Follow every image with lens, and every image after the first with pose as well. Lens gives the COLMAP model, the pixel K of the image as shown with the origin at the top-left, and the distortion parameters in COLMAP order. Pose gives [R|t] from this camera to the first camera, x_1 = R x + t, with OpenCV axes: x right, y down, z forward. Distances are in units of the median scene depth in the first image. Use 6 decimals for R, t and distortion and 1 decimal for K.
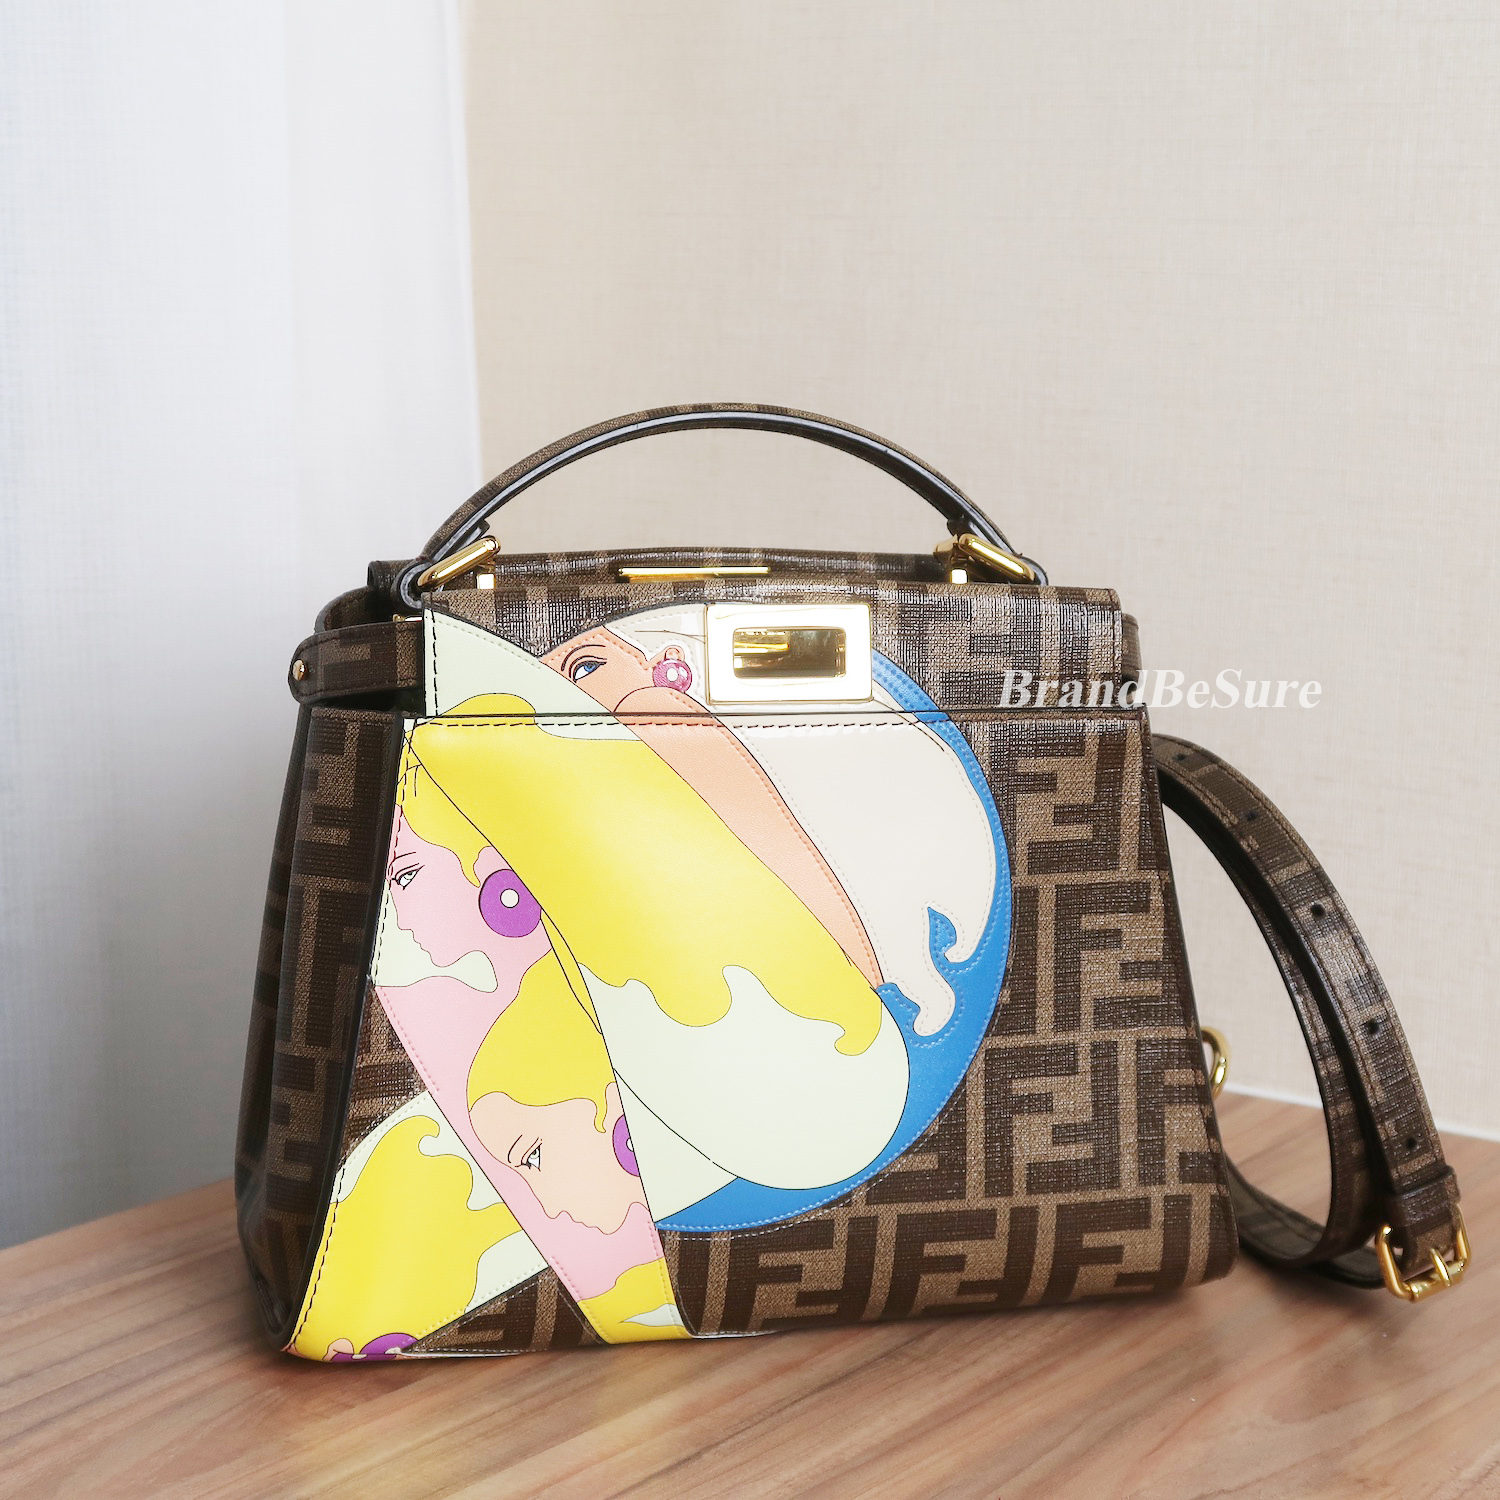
lens RADIAL K [[2918.7, 0, 755.2], [0, 2918.7, 745.0], [0, 0, 1]] dist [0.009909, 0.000000]
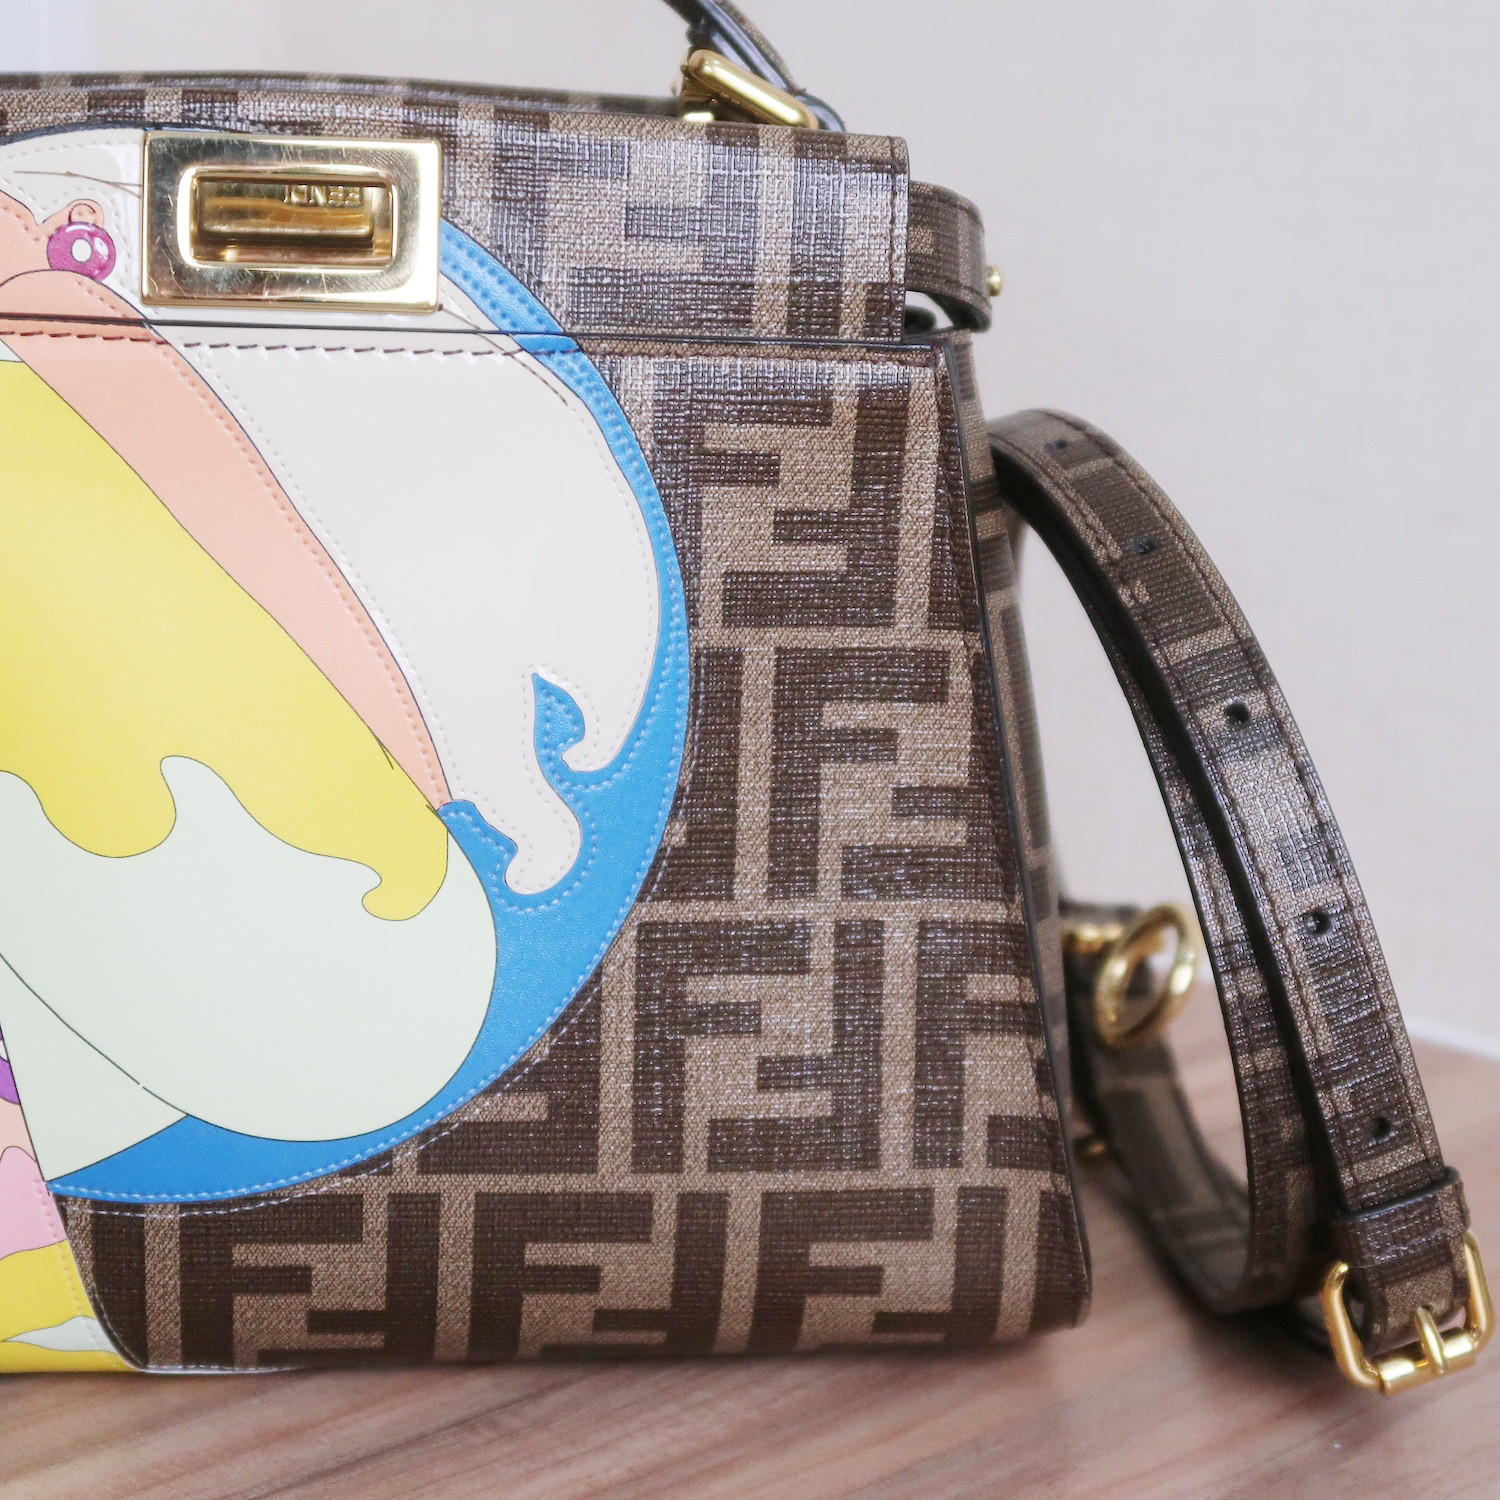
lens RADIAL K [[3411.1, 0, 742.0], [0, 3411.1, 708.6], [0, 0, 1]] dist [-0.010569, 0.000000]
pose [[0.990519, 0.048240, -0.128628, 0.186630], [-0.040925, 0.997423, 0.058922, 0.020683], [0.131139, -0.053100, 0.989941, 0.332506]]
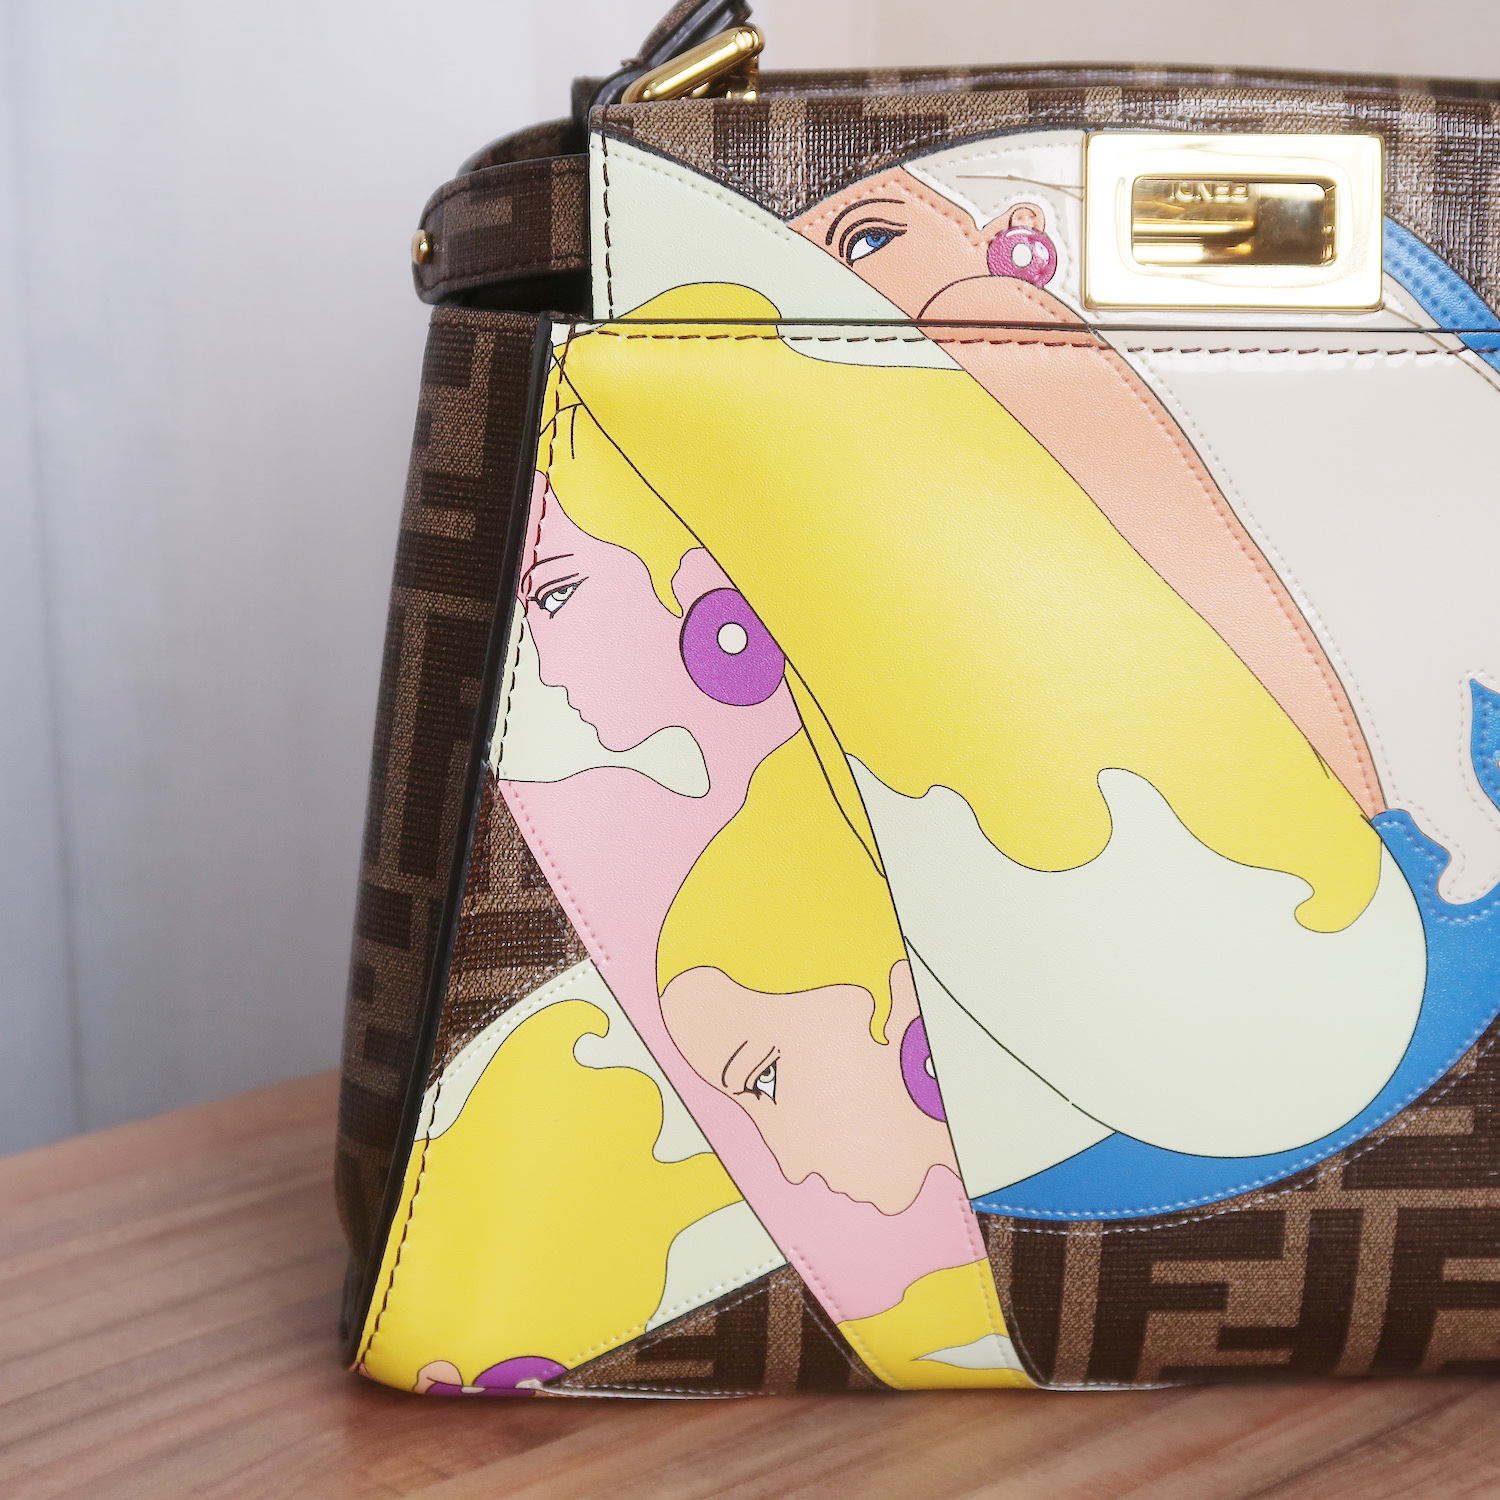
lens RADIAL K [[3411.1, 0, 771.3], [0, 3411.1, 726.1], [0, 0, 1]] dist [-0.010569, 0.000000]
pose [[0.981572, 0.038546, -0.187167, 0.049870], [-0.024328, 0.996682, 0.077679, 0.016355], [0.189540, -0.071694, 0.979252, 0.323737]]
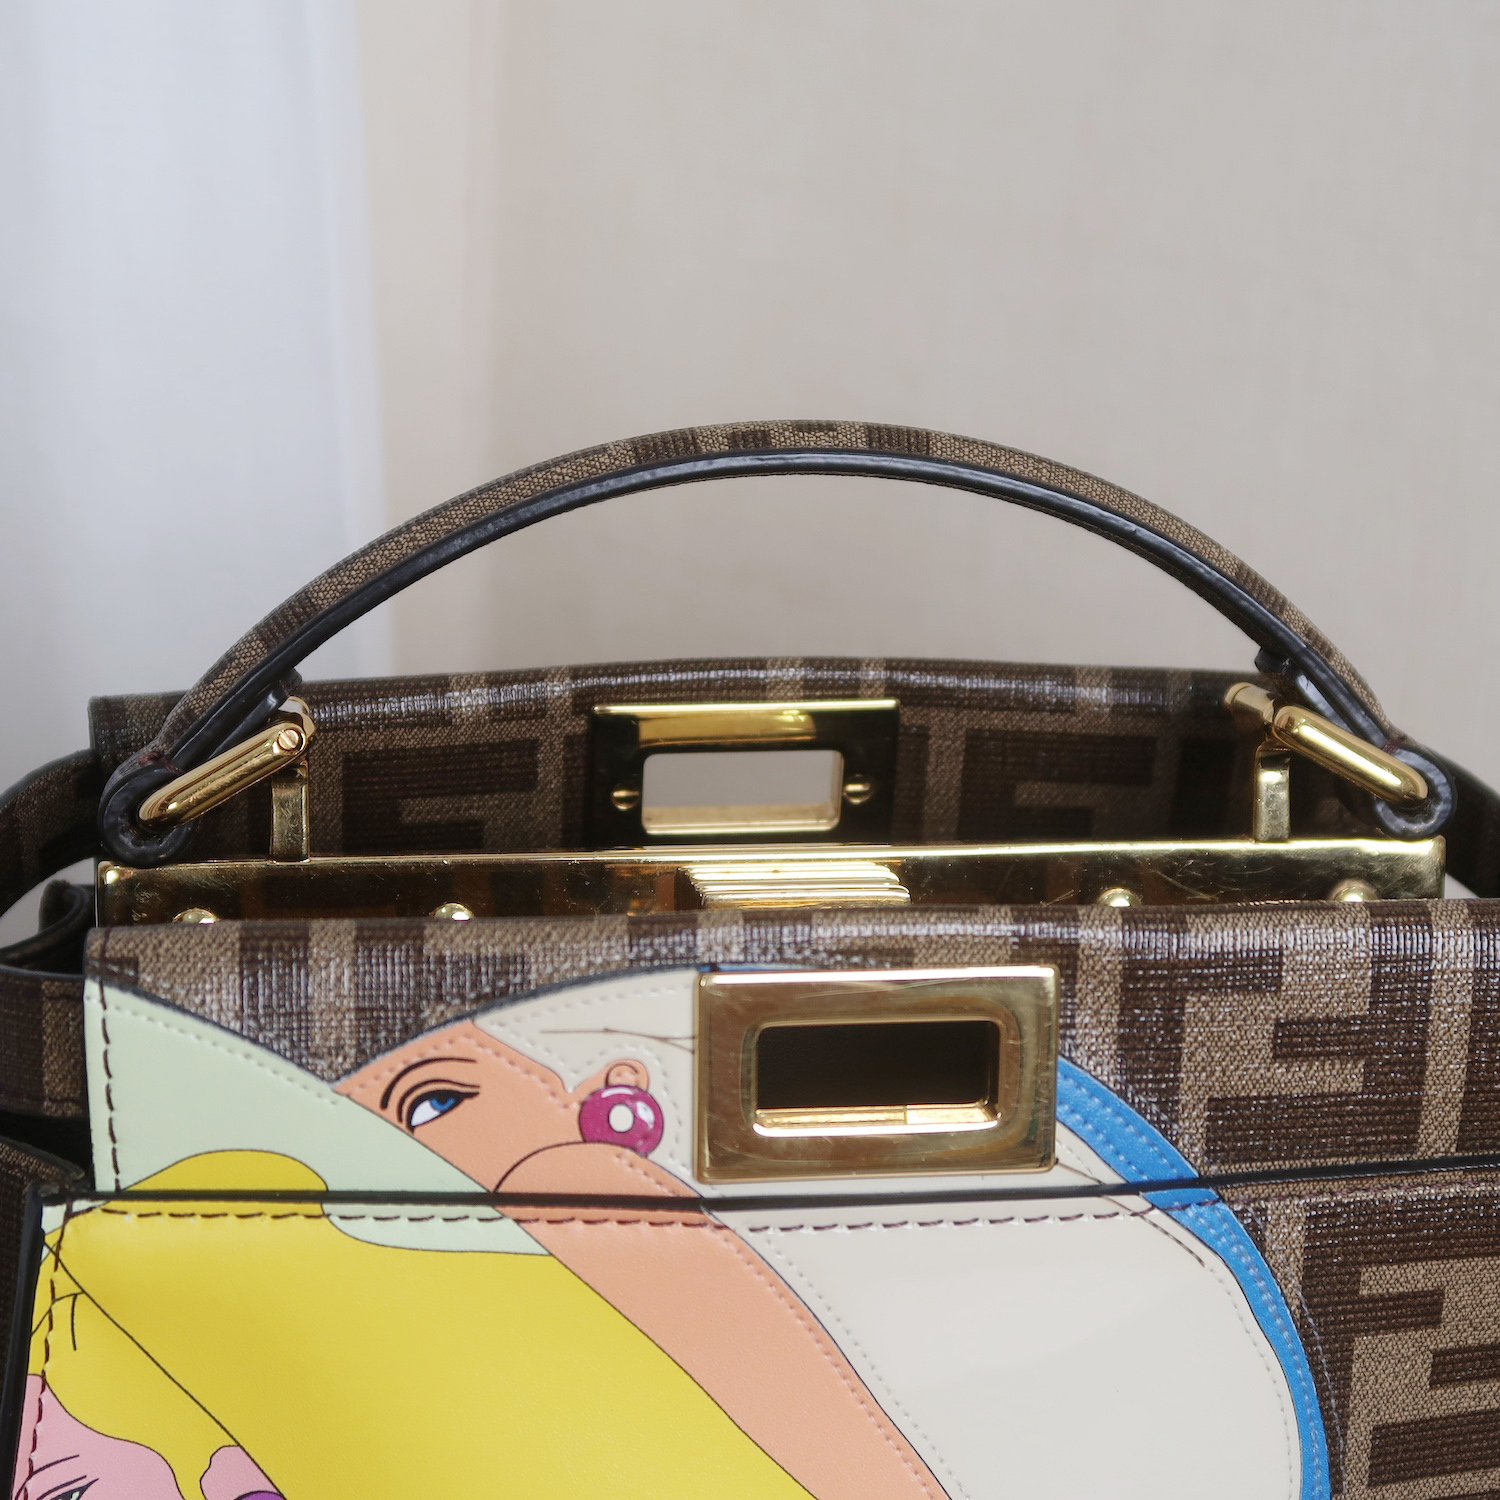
lens RADIAL K [[3411.1, 0, 754.5], [0, 3411.1, 758.3], [0, 0, 1]] dist [-0.010569, 0.000000]
pose [[0.994540, 0.051101, -0.090983, 0.038070], [-0.033094, 0.981338, 0.189422, -0.178594], [0.098965, -0.185376, 0.977671, 0.465606]]
